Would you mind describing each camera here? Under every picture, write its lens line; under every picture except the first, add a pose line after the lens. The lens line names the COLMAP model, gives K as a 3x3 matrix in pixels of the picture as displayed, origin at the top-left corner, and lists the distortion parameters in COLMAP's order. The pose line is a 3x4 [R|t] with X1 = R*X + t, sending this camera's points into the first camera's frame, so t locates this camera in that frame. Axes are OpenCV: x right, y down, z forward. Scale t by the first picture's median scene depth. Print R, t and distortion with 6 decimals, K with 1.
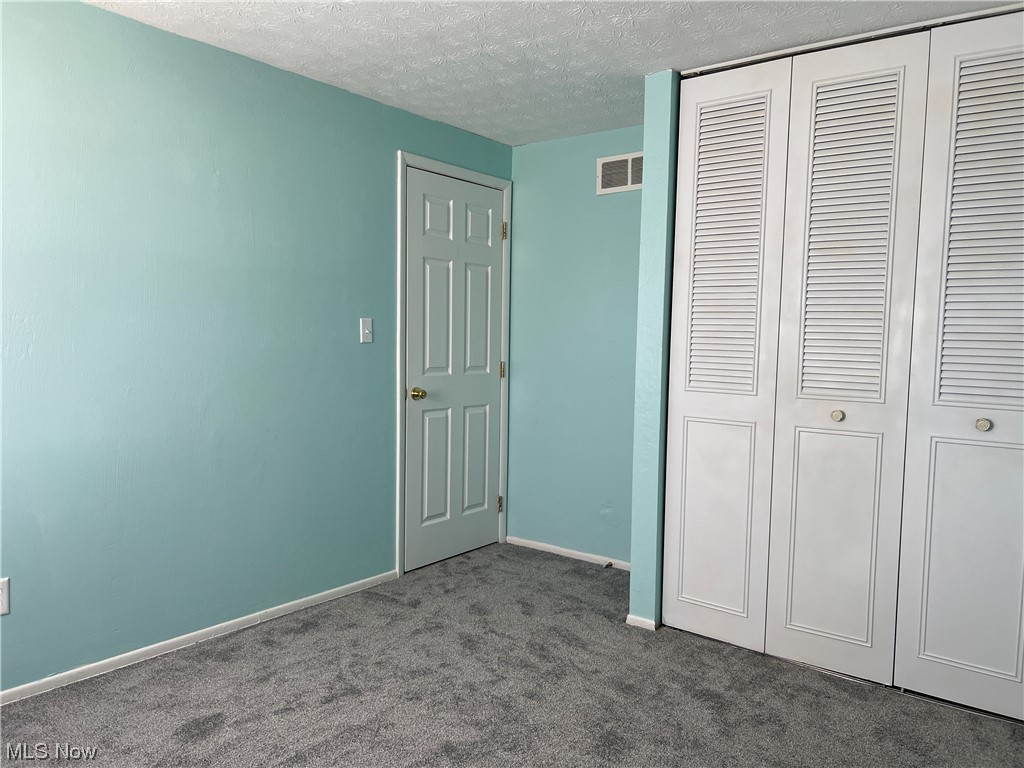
lens RADIAL K [[773.6, 0, 516.6], [0, 773.6, 386.8], [0, 0, 1]] dist [0.071229, -0.080646]
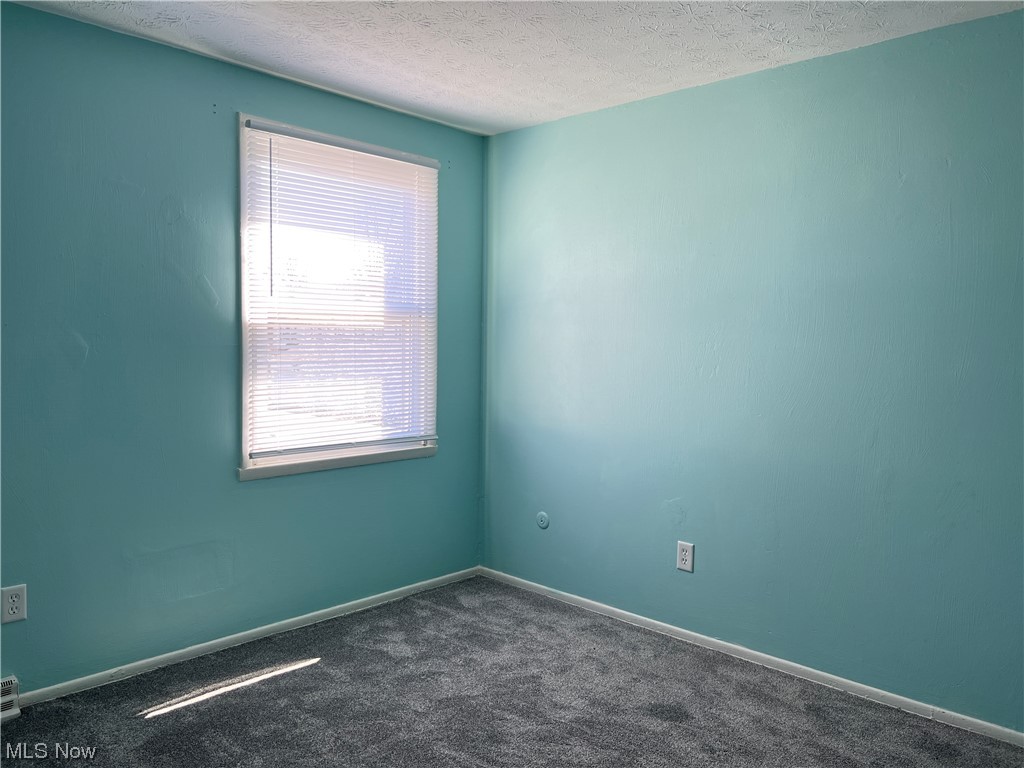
lens RADIAL K [[773.6, 0, 516.6], [0, 773.6, 386.8], [0, 0, 1]] dist [0.071229, -0.080646]
pose [[-0.094521, 0.033276, -0.994967, 0.586244], [-0.090311, 0.995034, 0.041858, -0.039223], [0.991418, 0.093813, -0.091047, 0.721631]]
